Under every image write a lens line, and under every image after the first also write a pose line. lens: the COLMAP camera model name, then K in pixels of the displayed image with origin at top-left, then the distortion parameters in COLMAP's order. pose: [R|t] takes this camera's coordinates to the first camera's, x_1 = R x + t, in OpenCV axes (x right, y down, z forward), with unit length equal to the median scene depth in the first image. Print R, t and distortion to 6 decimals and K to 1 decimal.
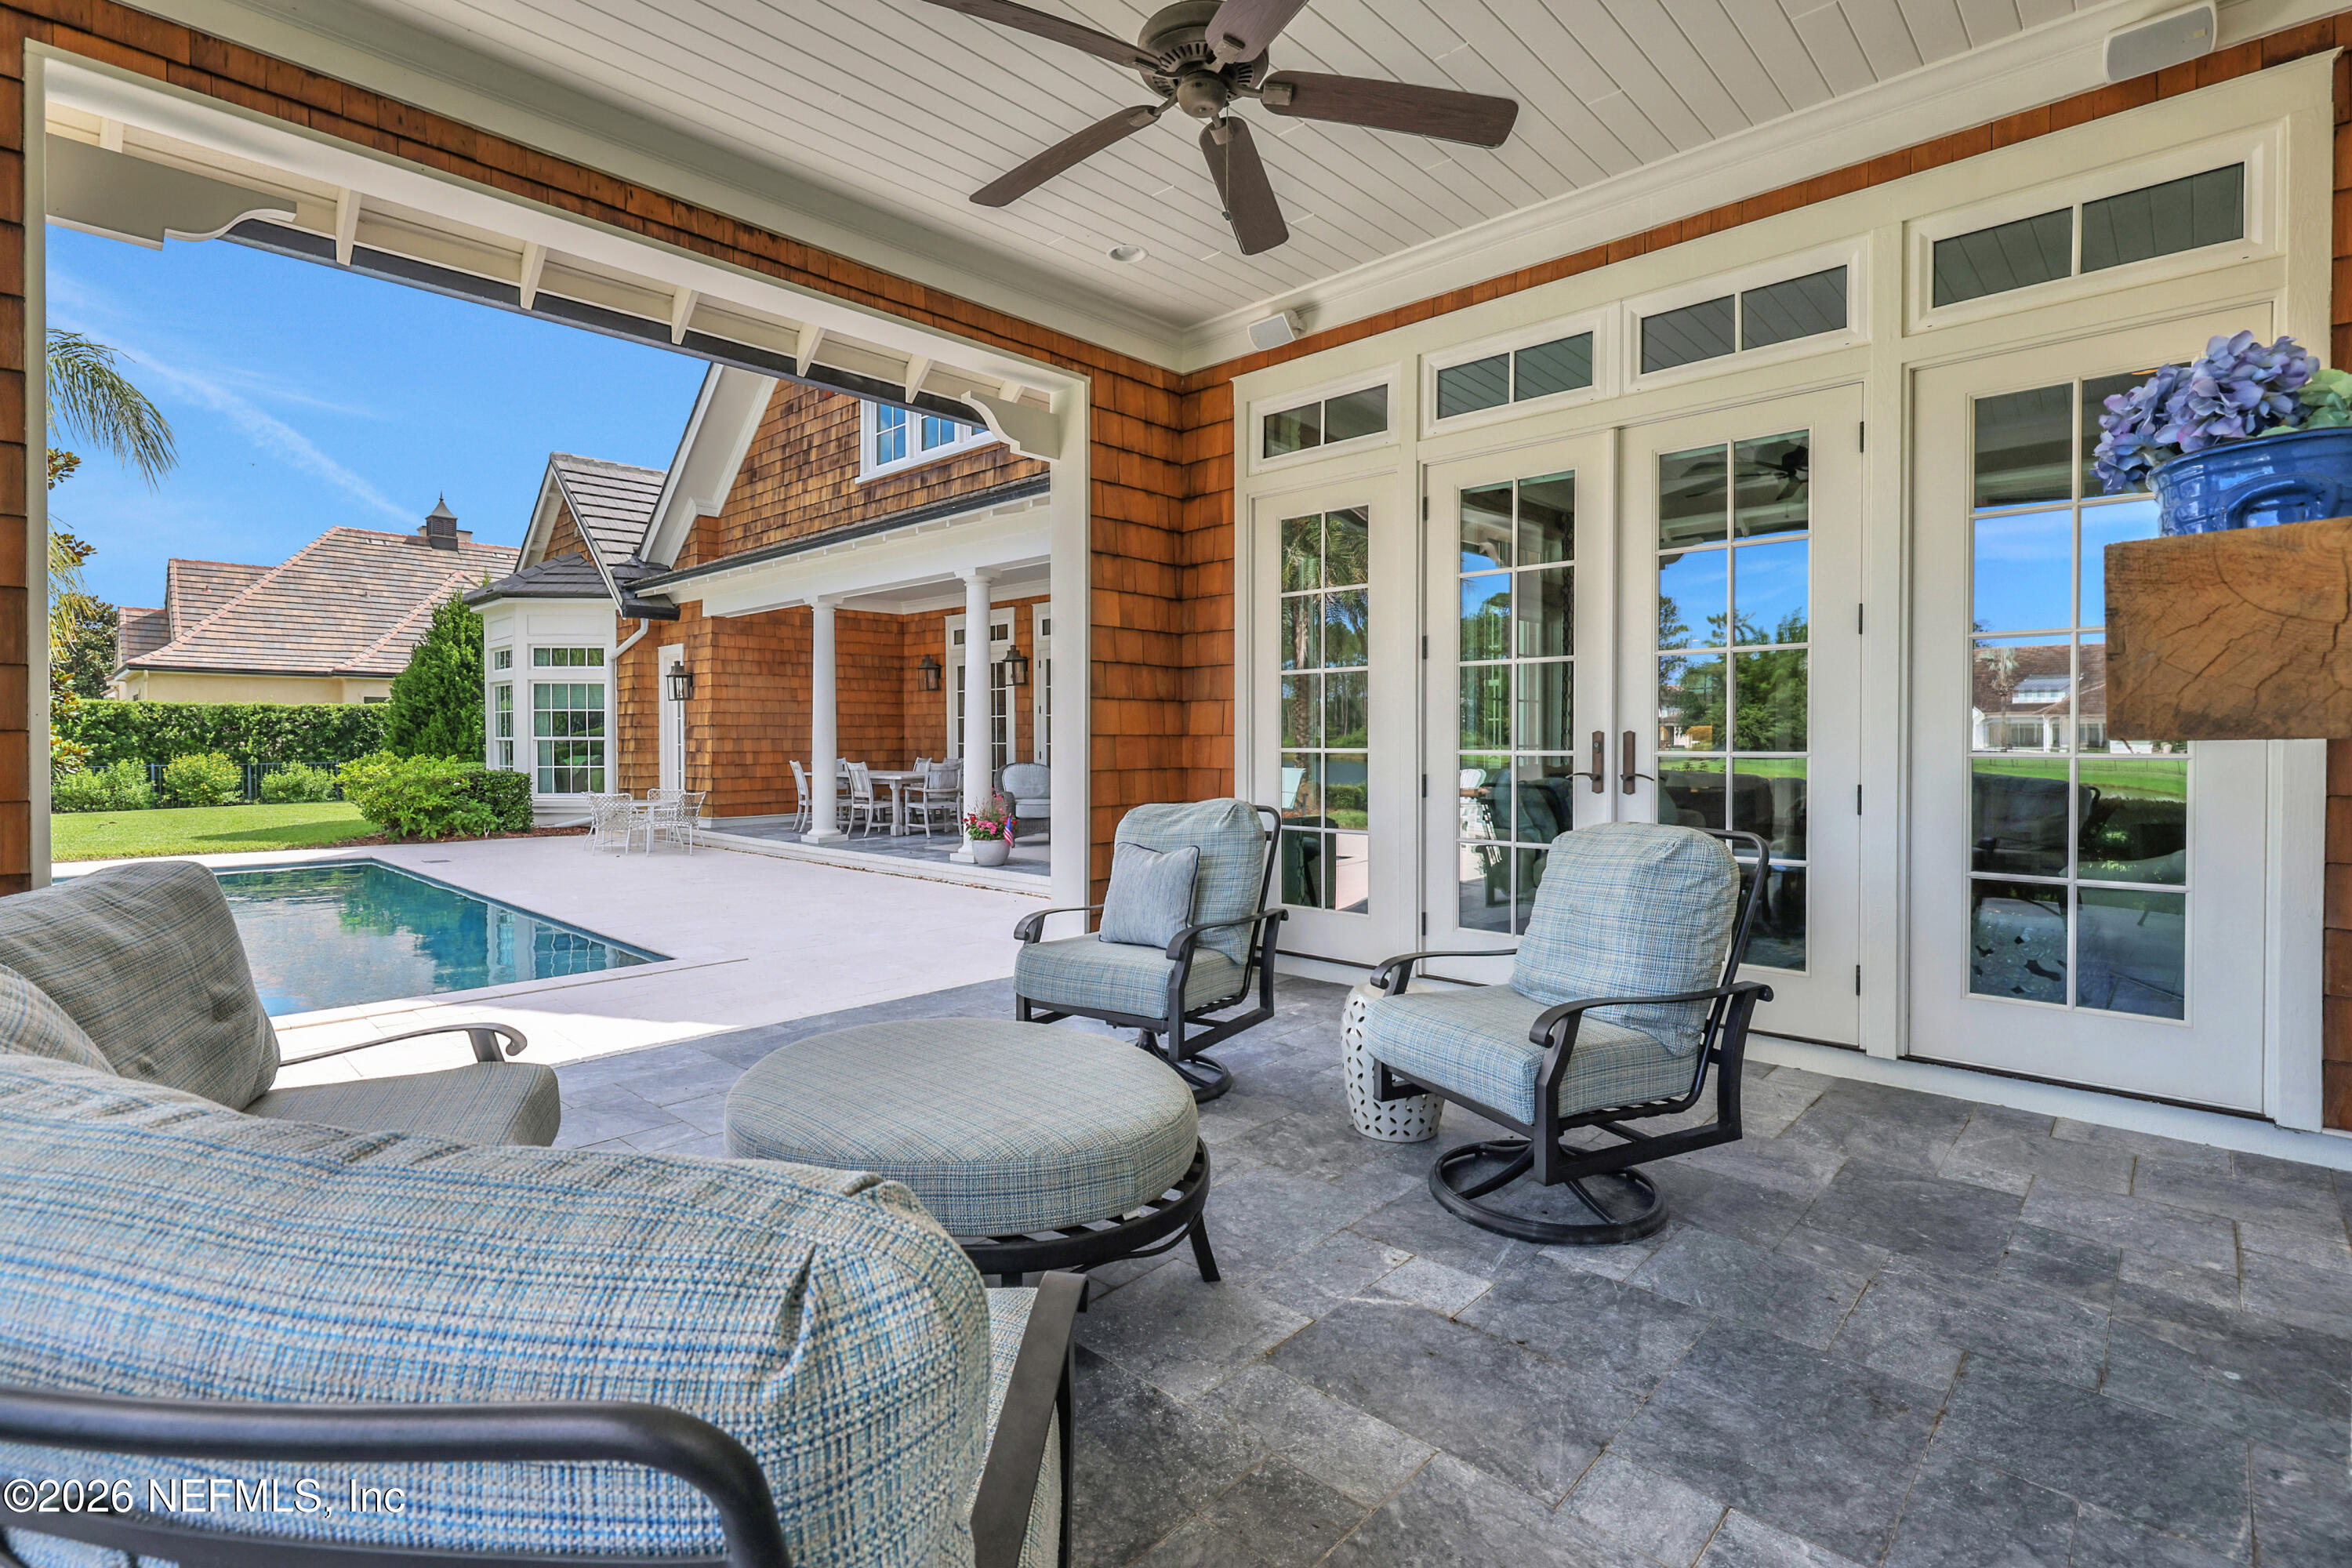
lens RADIAL K [[1087.7, 0, 1154.4], [0, 1087.7, 768.4], [0, 0, 1]] dist [-0.002787, -0.002210]
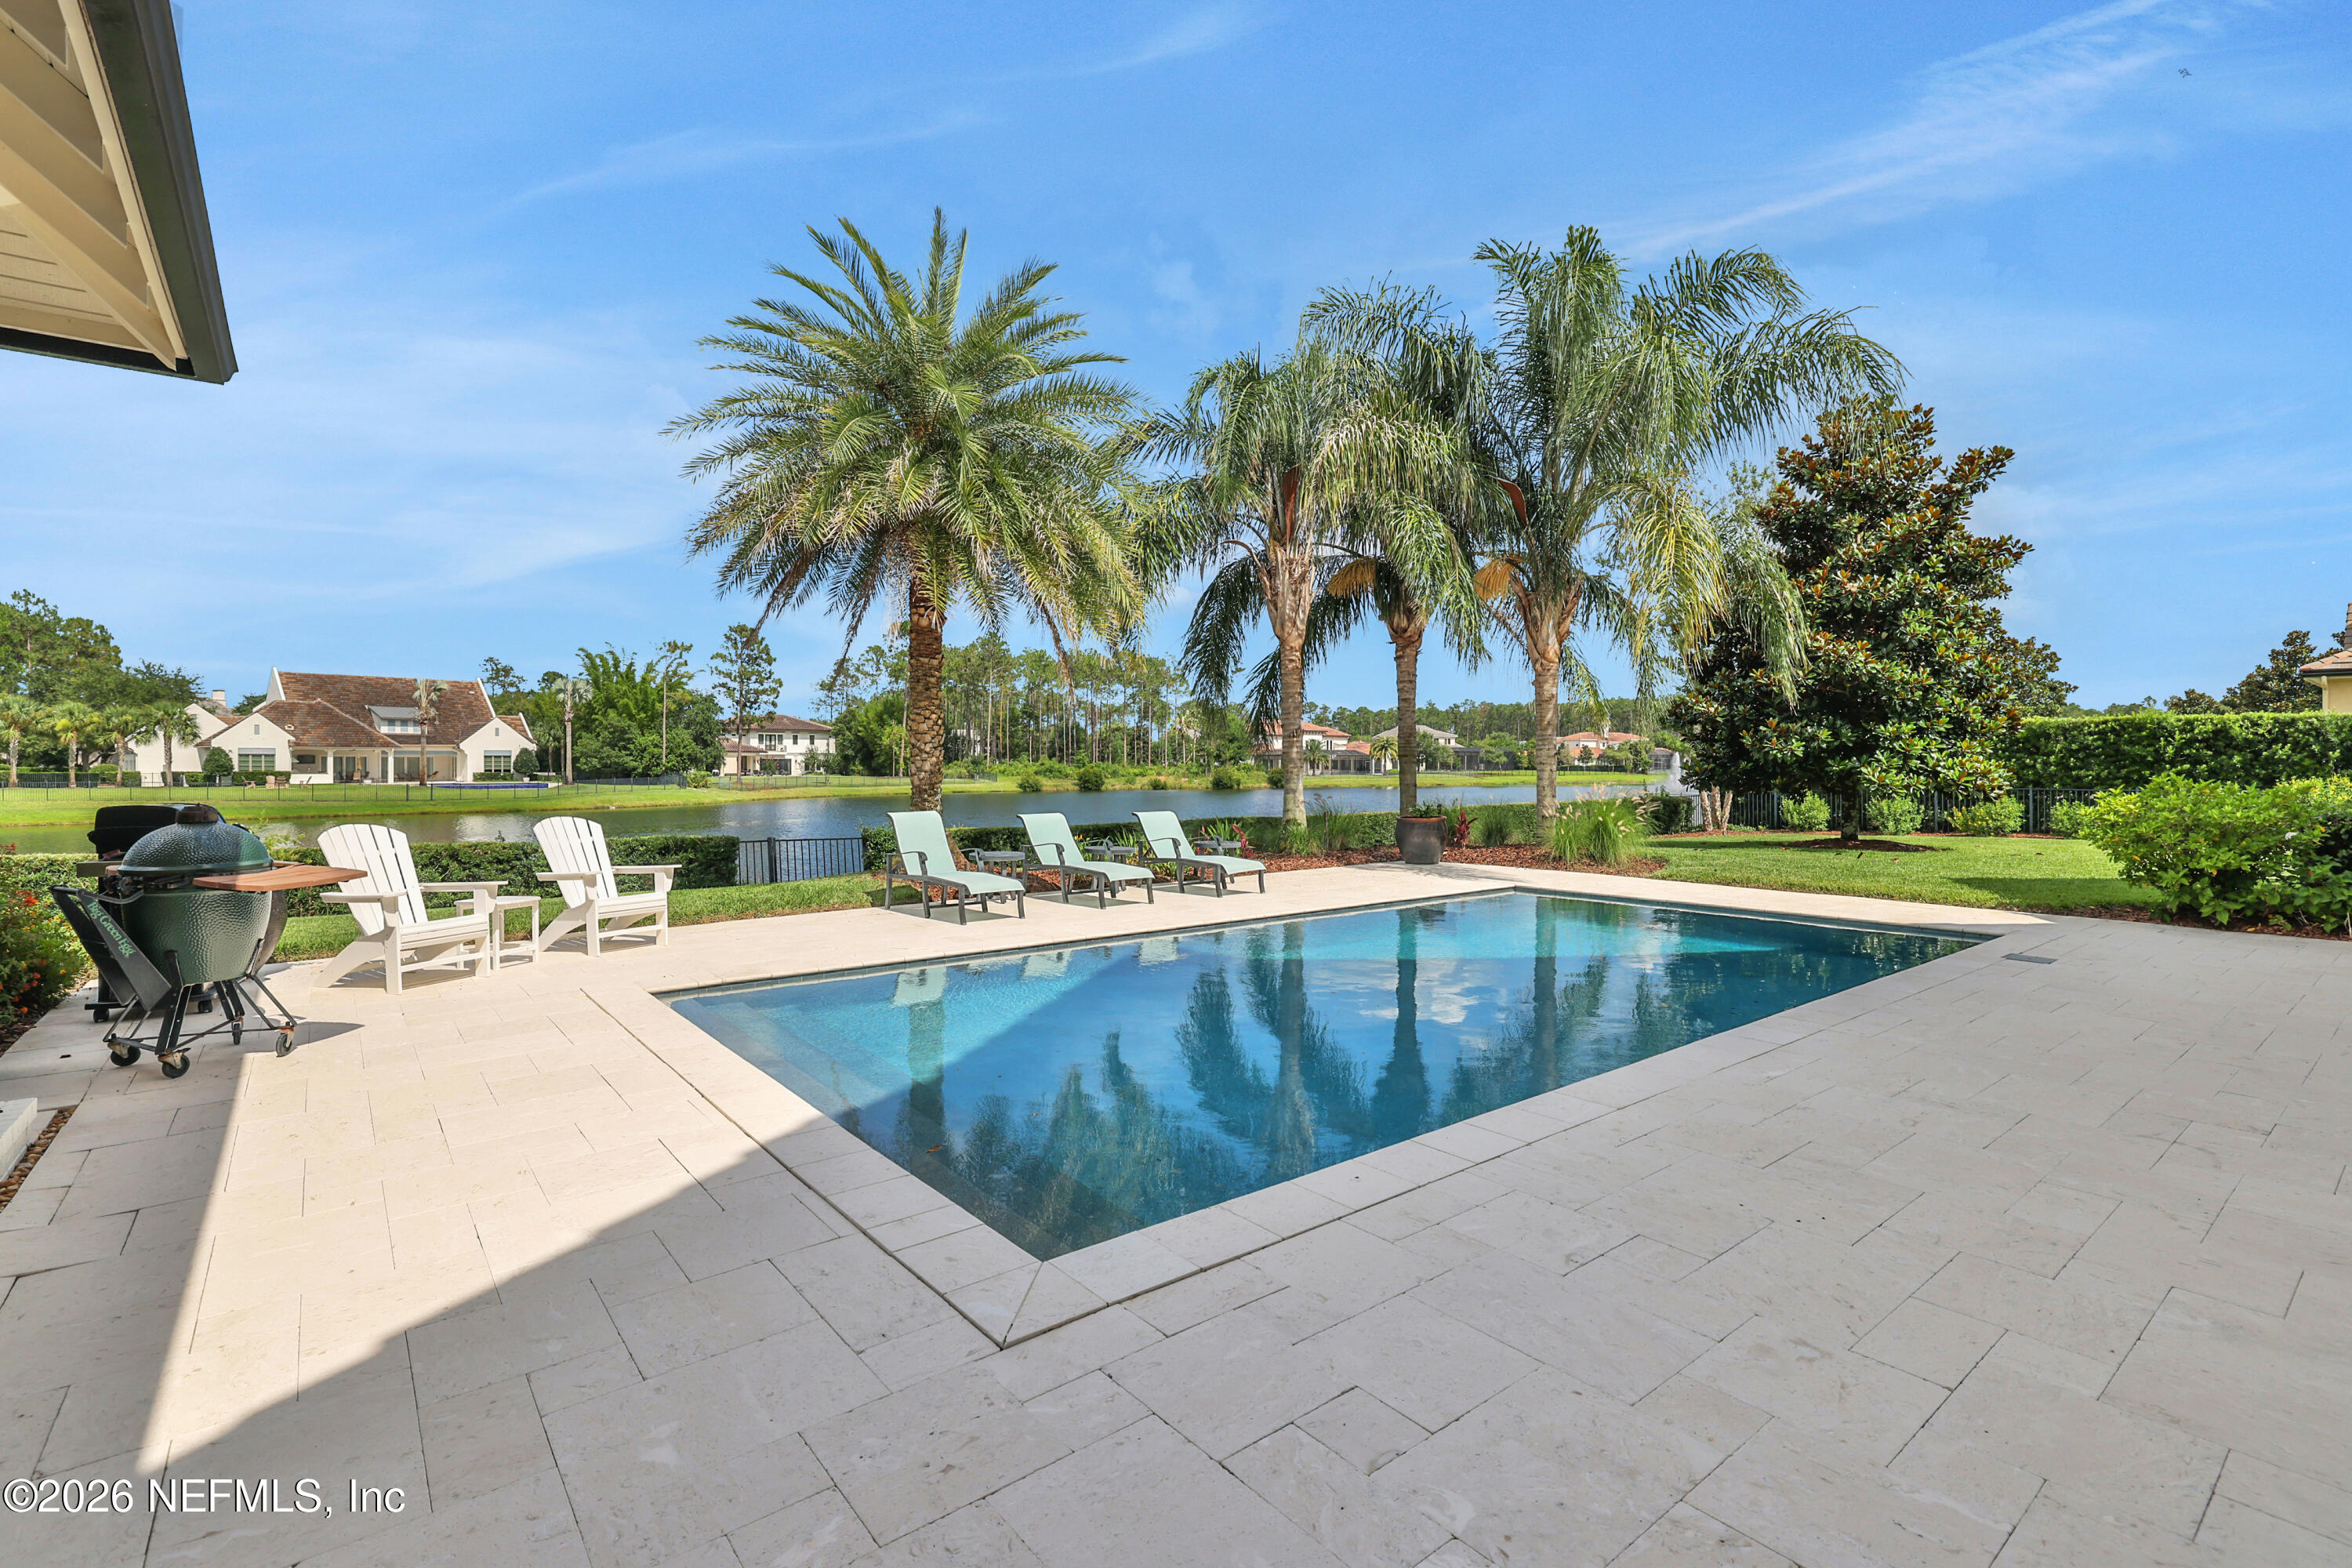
lens RADIAL K [[1087.7, 0, 1133.8], [0, 1087.7, 769.3], [0, 0, 1]] dist [-0.002787, -0.002210]
pose [[-0.151377, 0.004756, -0.988465, 0.004914], [-0.024818, 0.999655, 0.008611, -0.009234], [0.988164, 0.025835, -0.151207, 0.469555]]
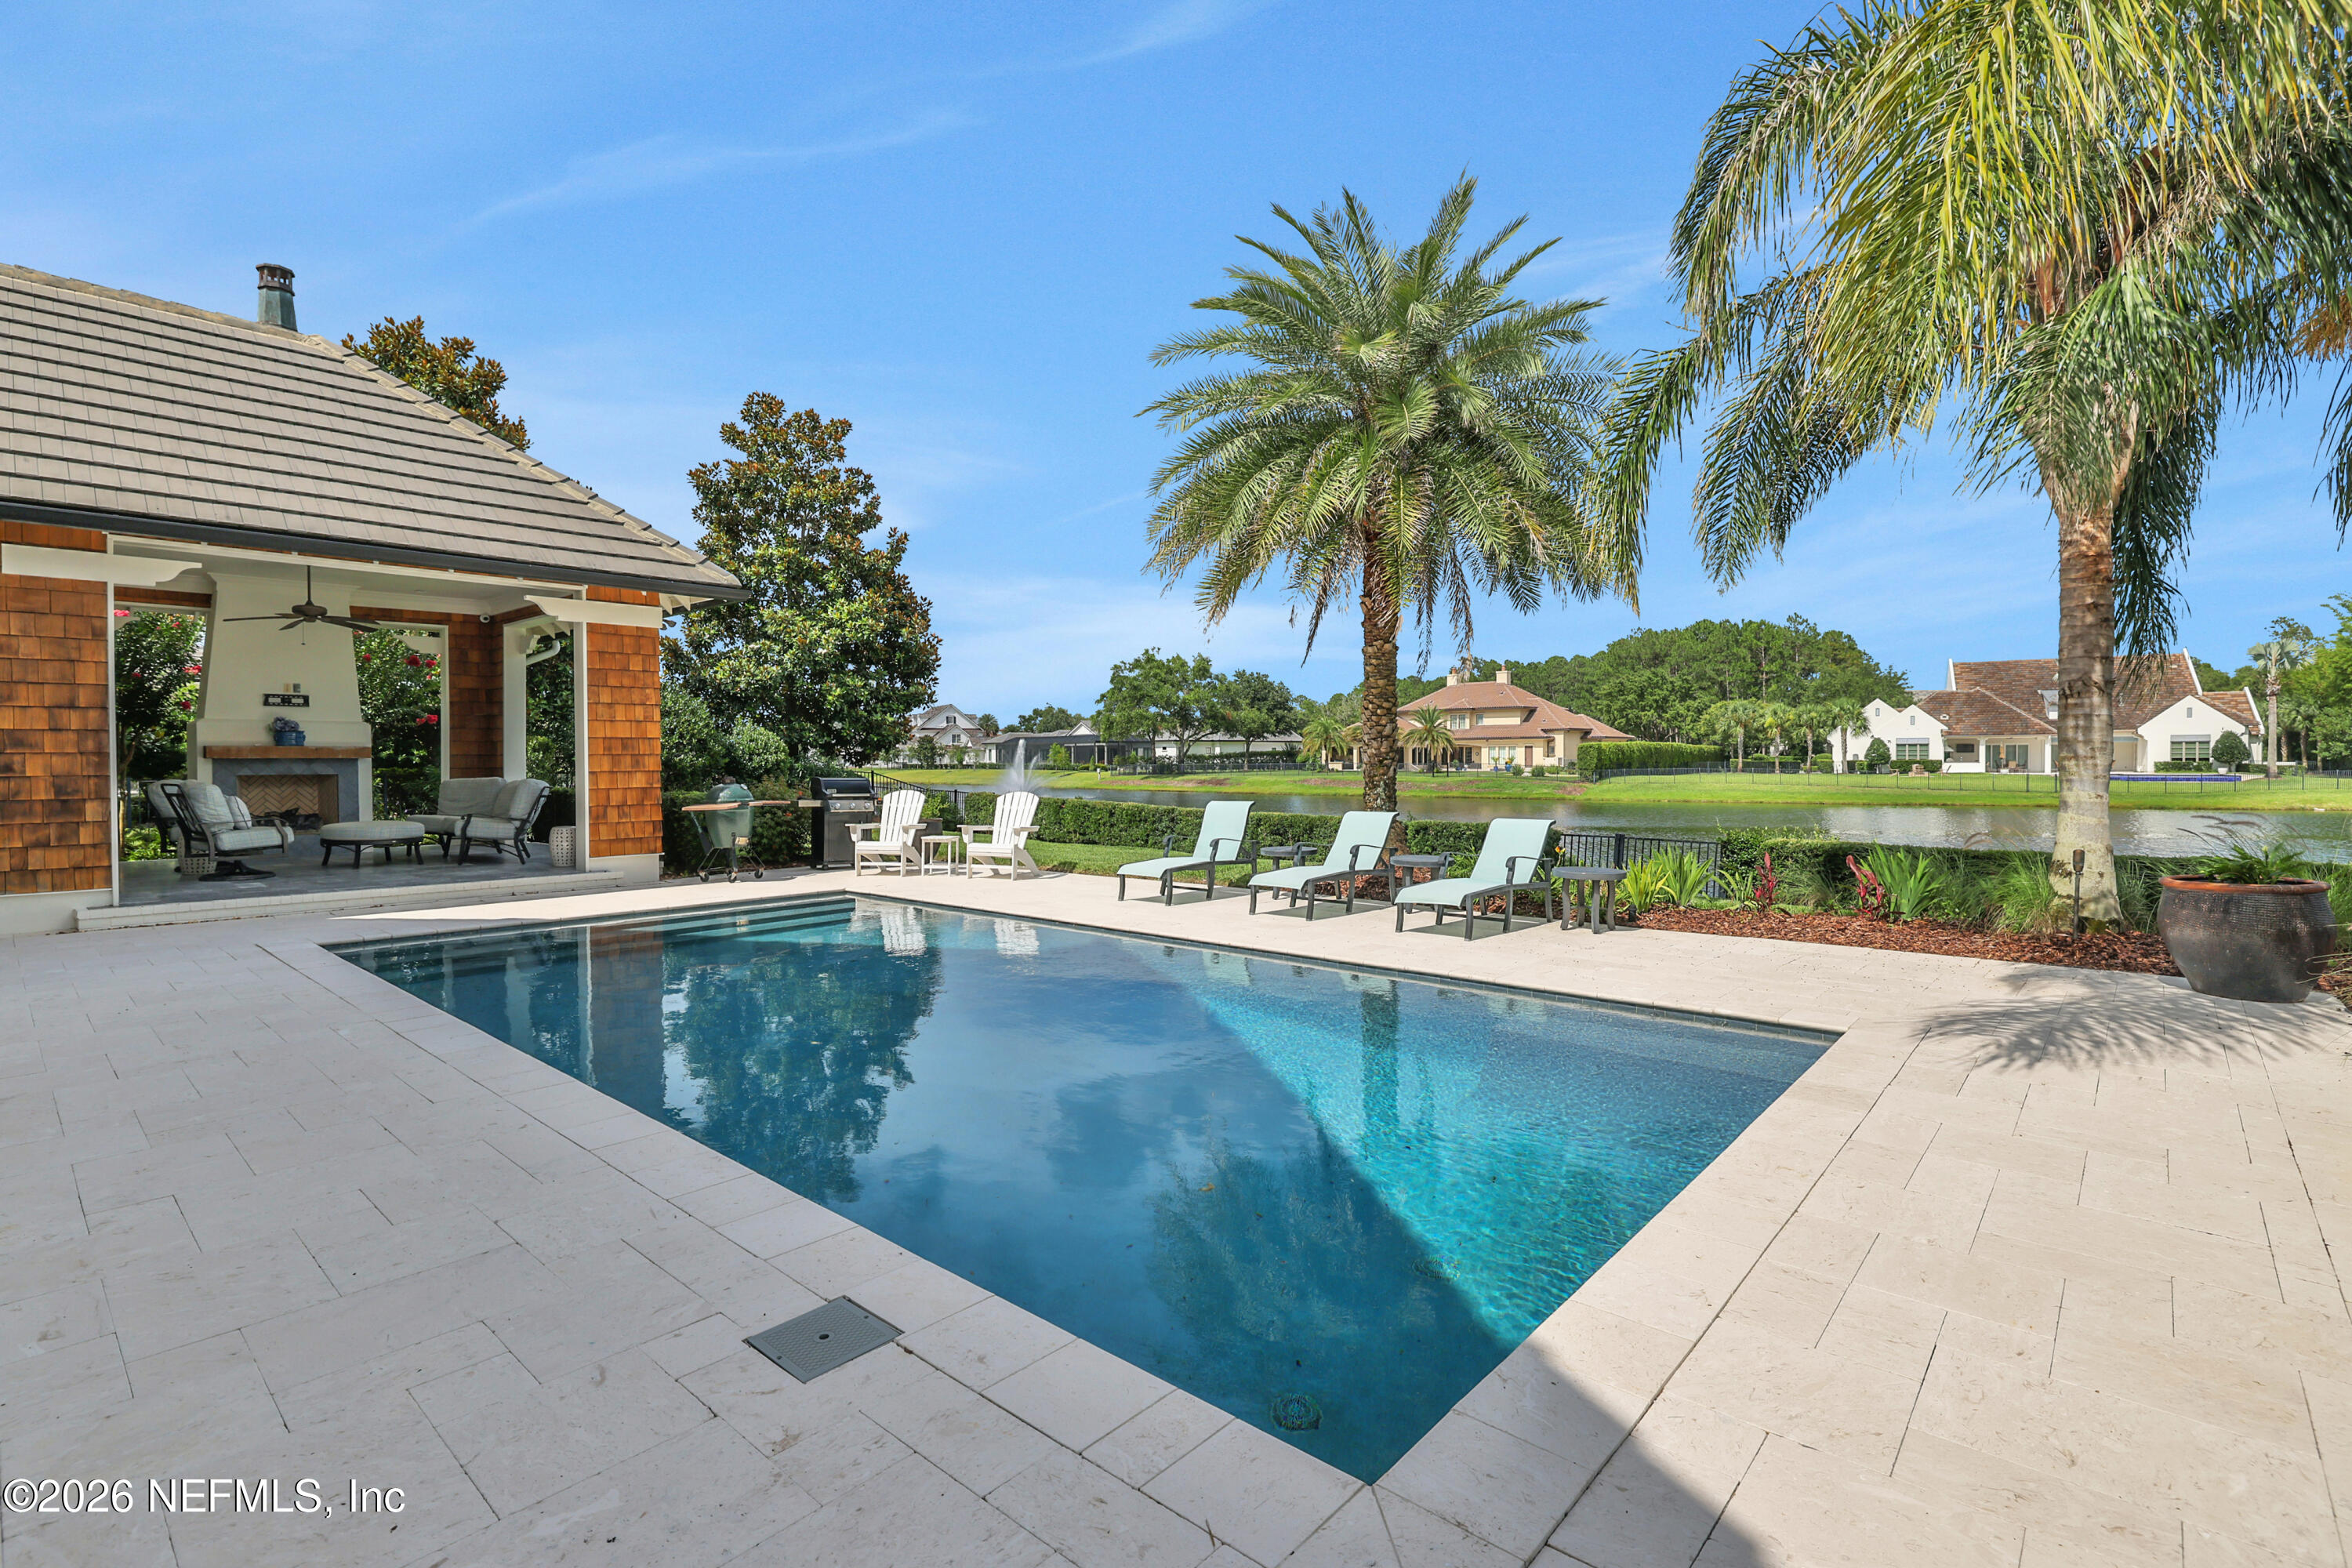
lens RADIAL K [[1087.7, 0, 1162.7], [0, 1087.7, 779.5], [0, 0, 1]] dist [-0.002787, -0.002210]
pose [[-0.998905, 0.006226, -0.046368, -0.551237], [0.004119, 0.998960, 0.045408, -0.020364], [0.046603, 0.045167, -0.997892, 0.936078]]
